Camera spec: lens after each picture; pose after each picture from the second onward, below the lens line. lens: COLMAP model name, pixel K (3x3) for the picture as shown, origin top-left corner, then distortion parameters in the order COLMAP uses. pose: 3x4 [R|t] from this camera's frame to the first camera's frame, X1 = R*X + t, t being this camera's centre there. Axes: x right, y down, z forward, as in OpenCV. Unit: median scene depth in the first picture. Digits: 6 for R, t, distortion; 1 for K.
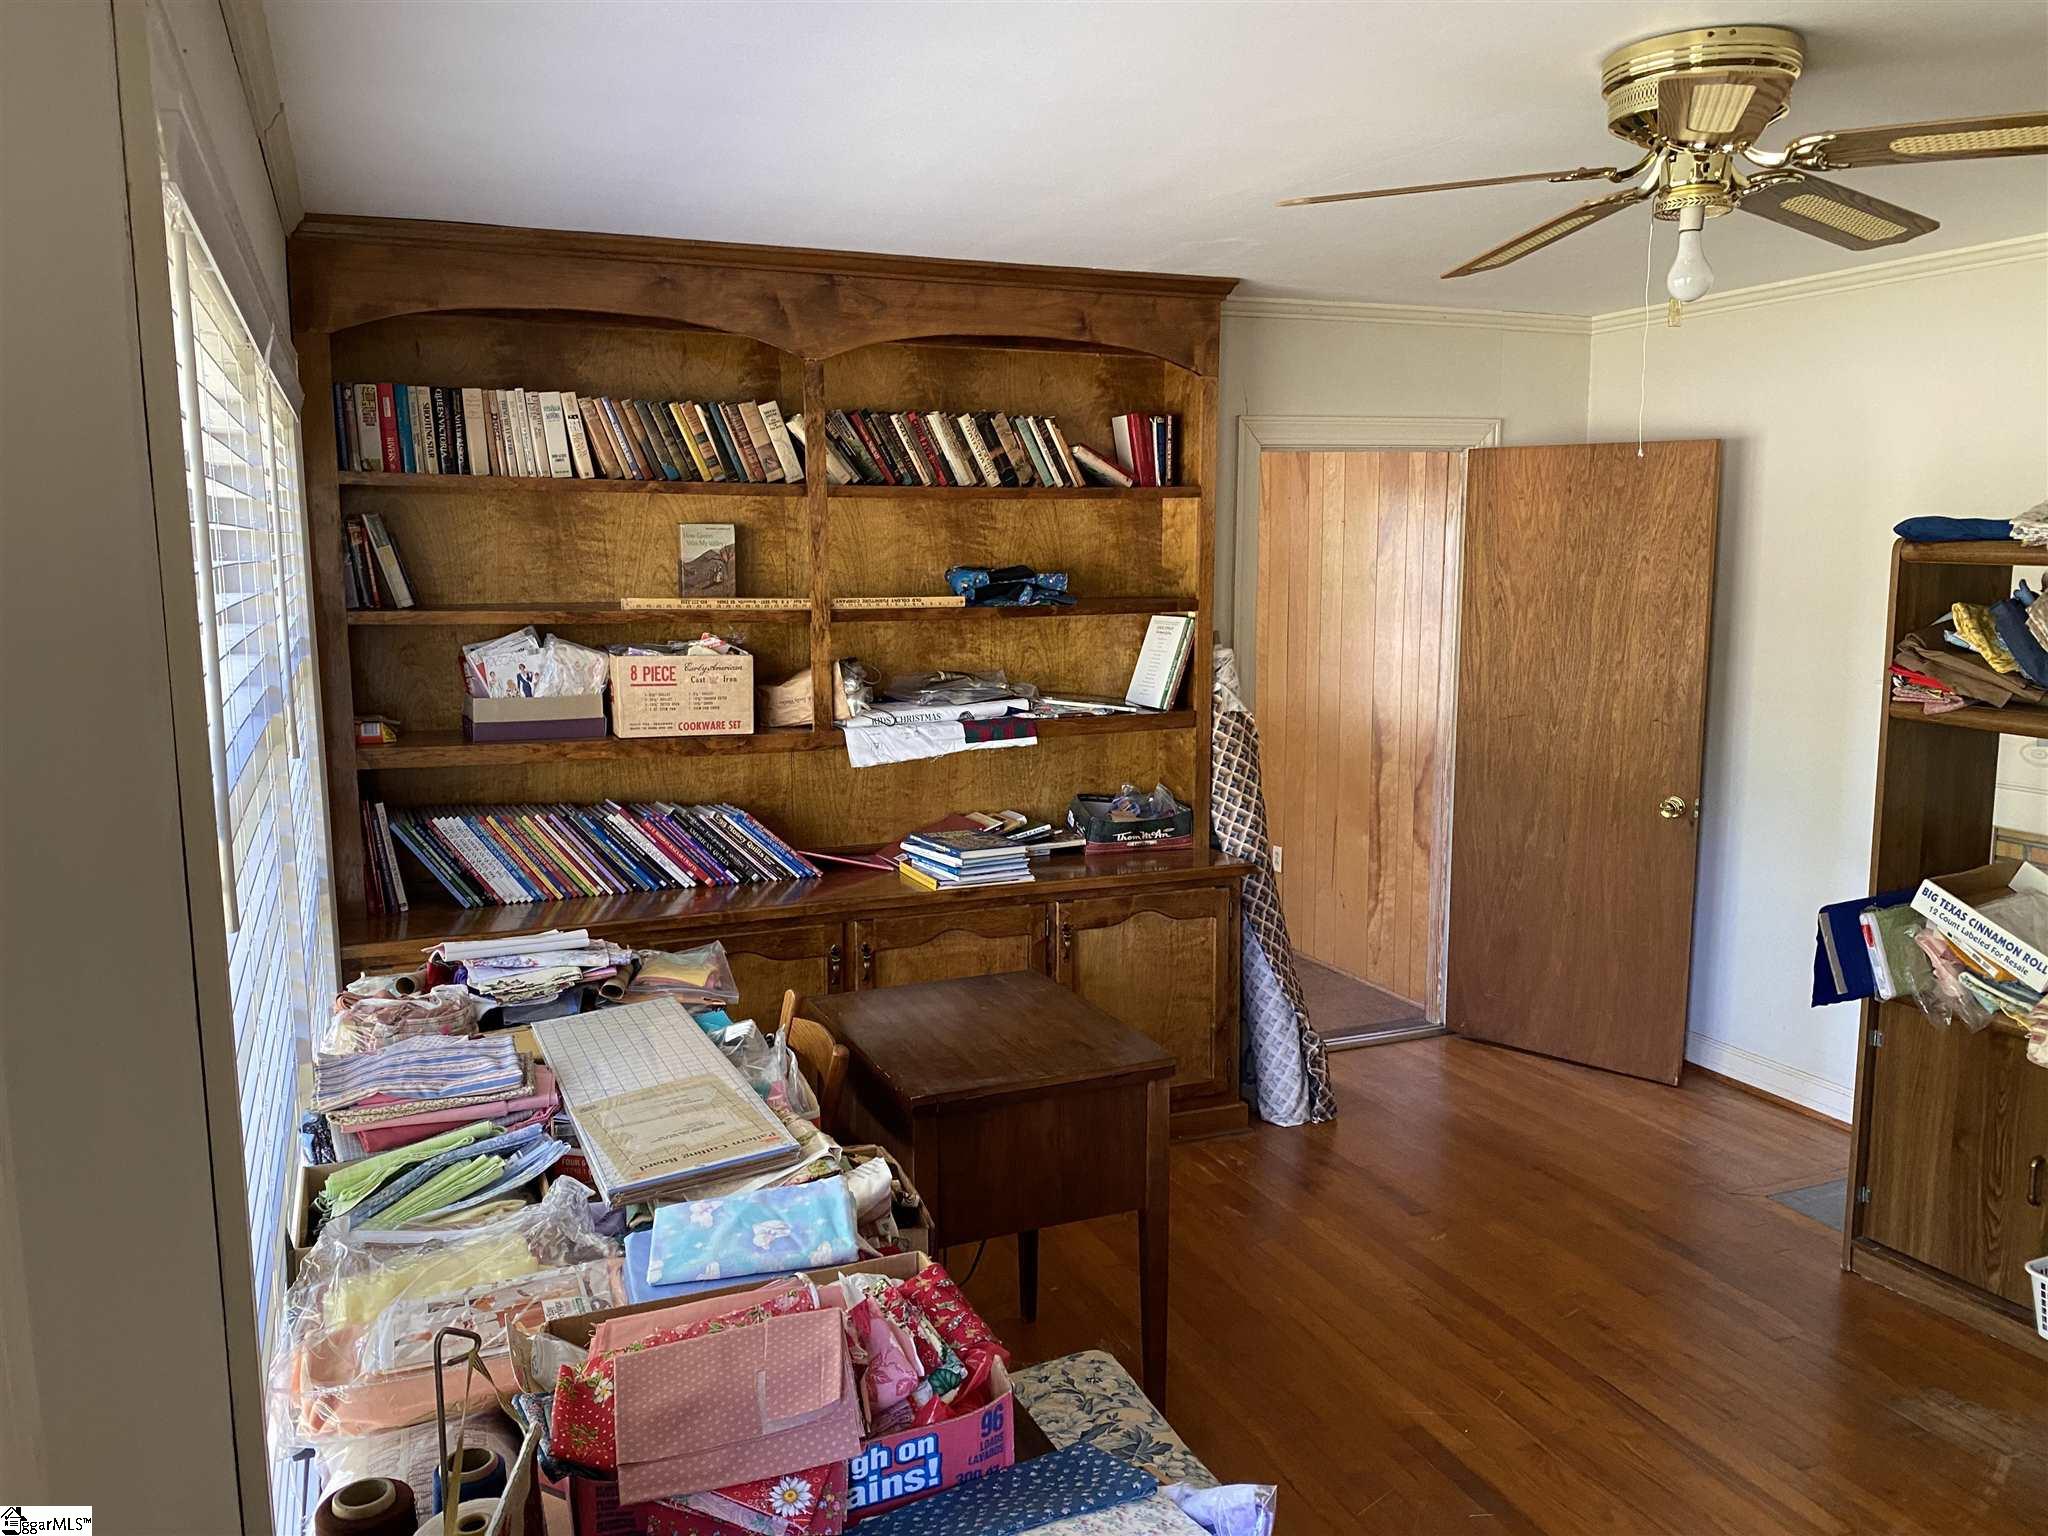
lens RADIAL K [[1513.2, 0, 1019.3], [0, 1513.2, 805.3], [0, 0, 1]] dist [0.030224, -0.002124]
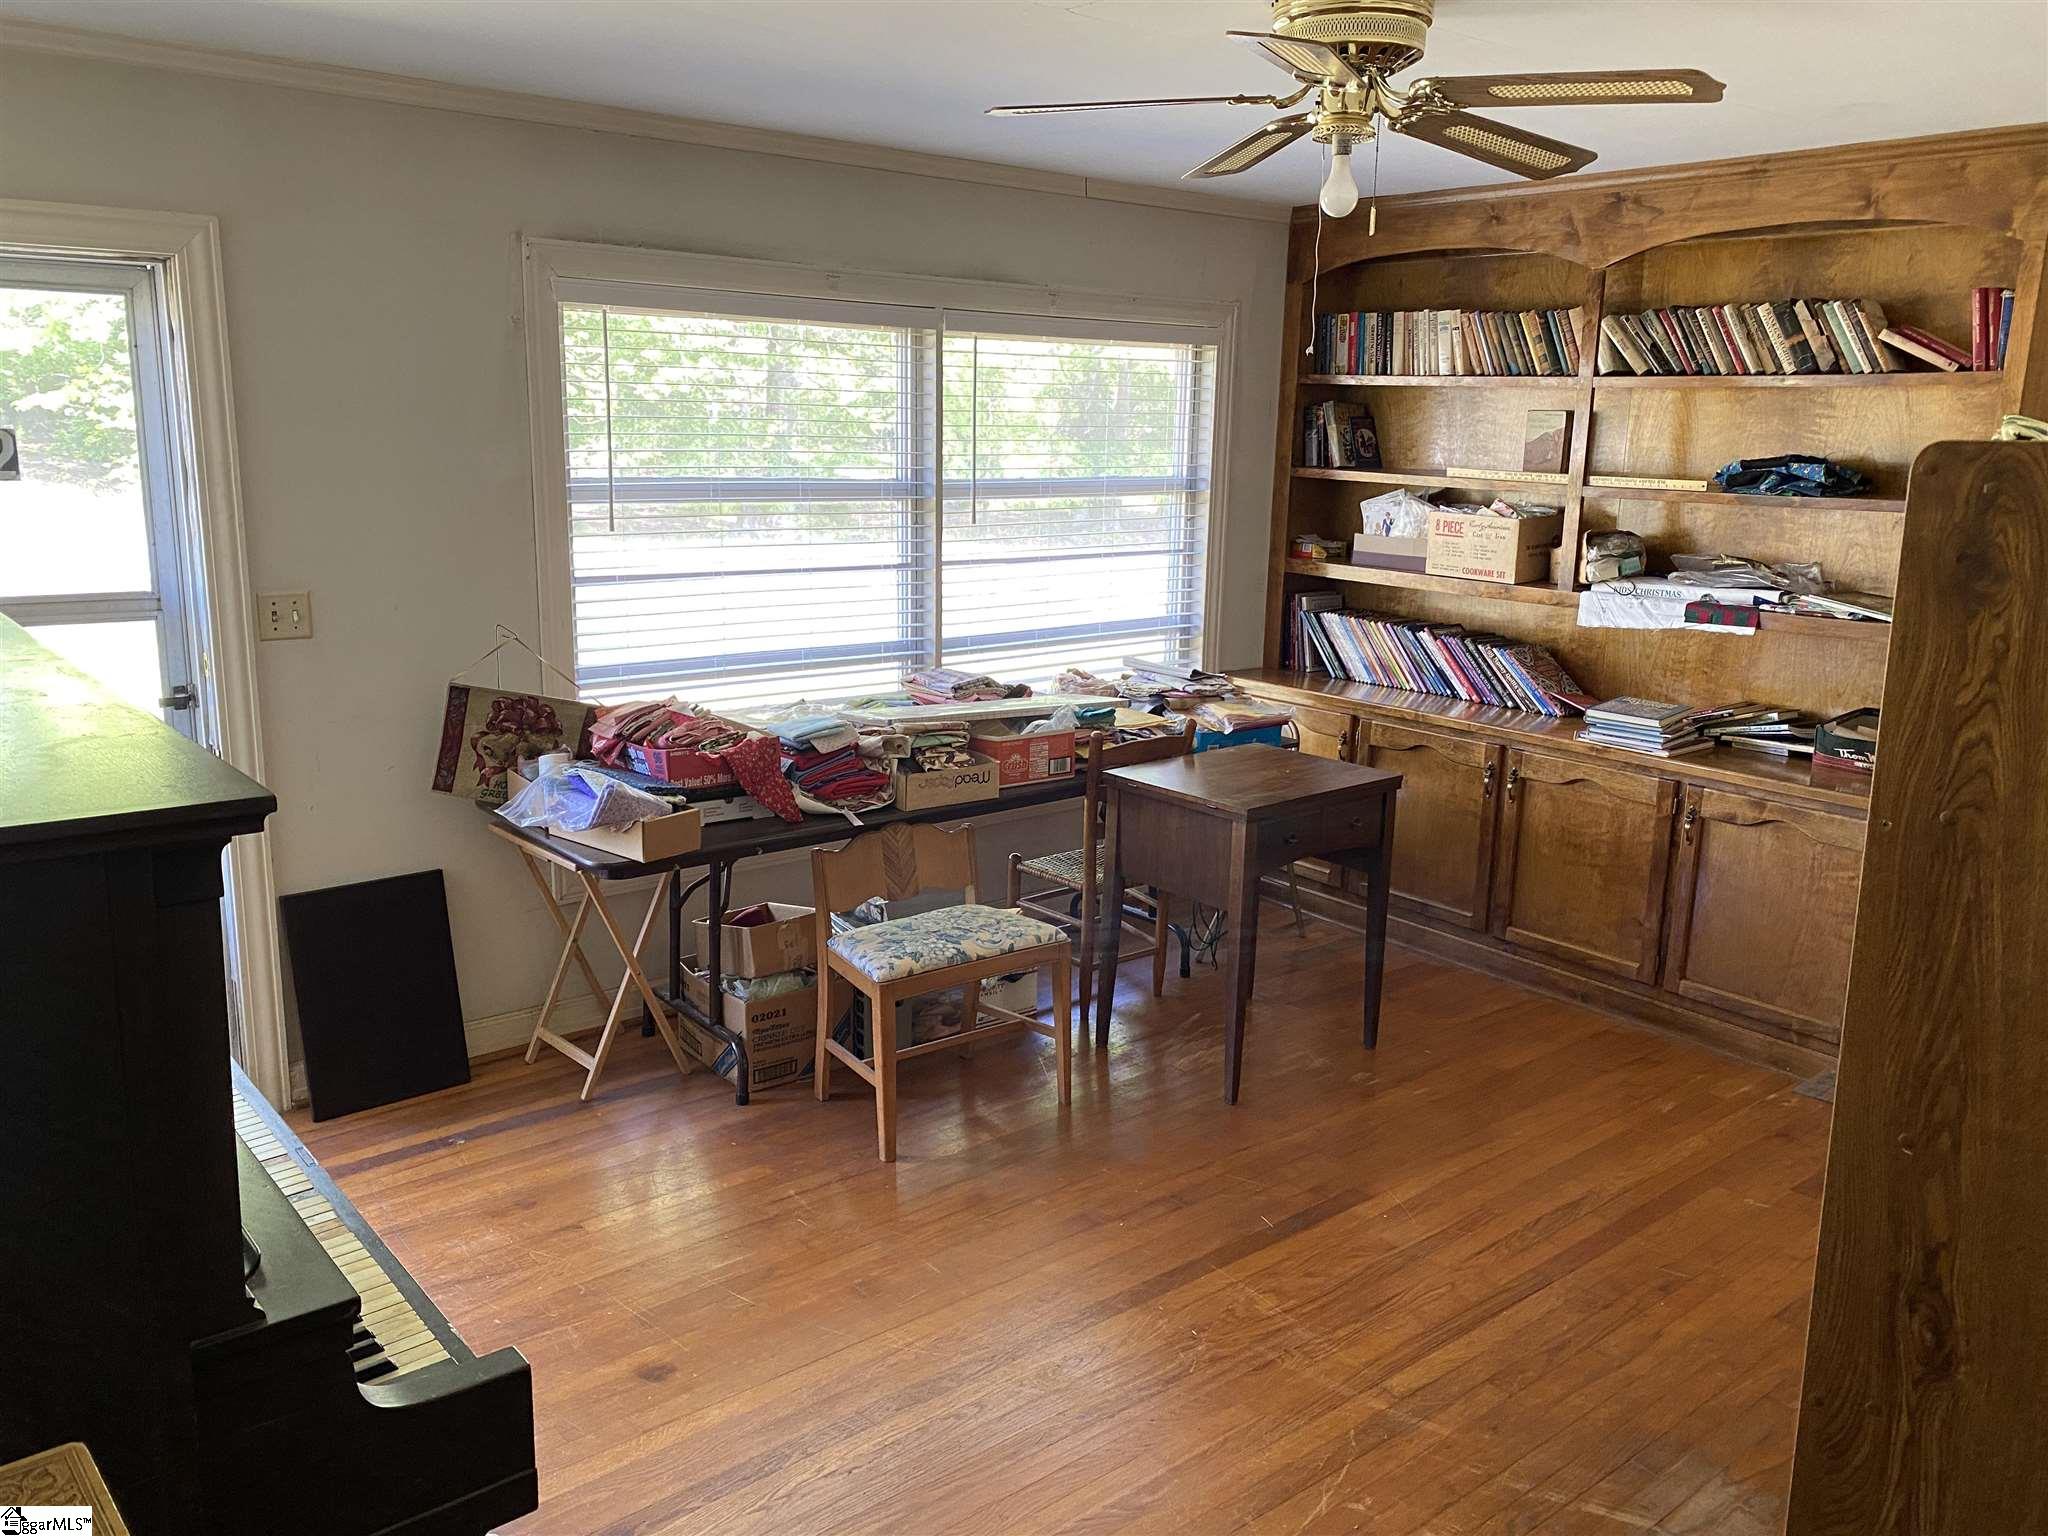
lens RADIAL K [[1572.9, 0, 1024.0], [0, 1572.9, 768.0], [0, 0, 1]] dist [-0.001882, -0.002770]
pose [[0.289510, 0.219385, -0.931694, 0.885758], [-0.180309, 0.968453, 0.172012, -0.048703], [0.940039, 0.118194, 0.319934, 0.235426]]
